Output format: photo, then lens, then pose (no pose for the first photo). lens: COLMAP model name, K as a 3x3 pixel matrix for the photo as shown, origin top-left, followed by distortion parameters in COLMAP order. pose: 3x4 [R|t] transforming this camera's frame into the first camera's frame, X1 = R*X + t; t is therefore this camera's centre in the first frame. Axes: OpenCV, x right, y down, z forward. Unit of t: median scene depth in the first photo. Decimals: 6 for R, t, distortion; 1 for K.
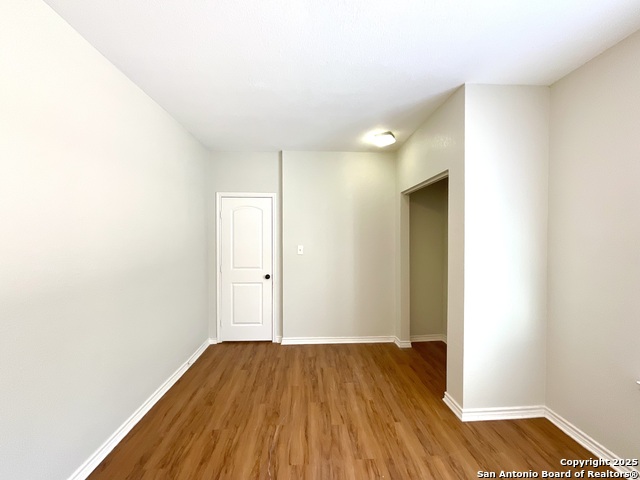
lens RADIAL K [[258.7, 0, 319.2], [0, 258.7, 241.2], [0, 0, 1]] dist [-0.010232, 0.005983]
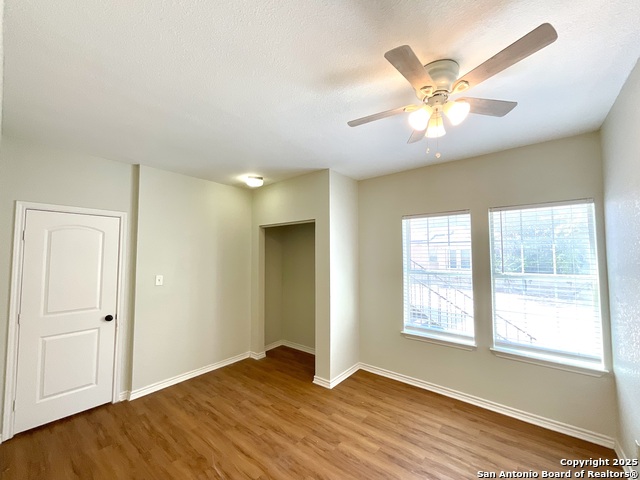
lens RADIAL K [[258.7, 0, 319.2], [0, 258.7, 241.2], [0, 0, 1]] dist [-0.010232, 0.005983]
pose [[0.667553, 0.039656, 0.743505, -0.430970], [0.010482, 0.997981, -0.062639, -0.044879], [-0.744488, 0.049608, 0.665790, 0.004501]]
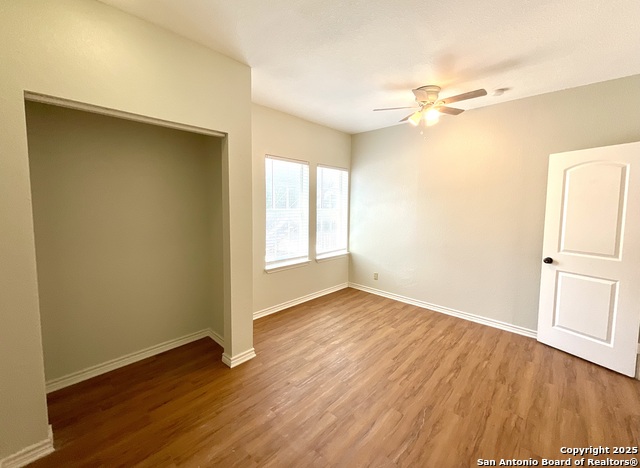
lens RADIAL K [[261.8, 0, 319.2], [0, 261.8, 224.2], [0, 0, 1]] dist [0.009280, -0.000028]
pose [[-0.686208, -0.057915, 0.725096, -0.344750], [-0.000425, 0.996857, 0.079219, -0.012350], [-0.727405, 0.054052, -0.684076, 1.079916]]
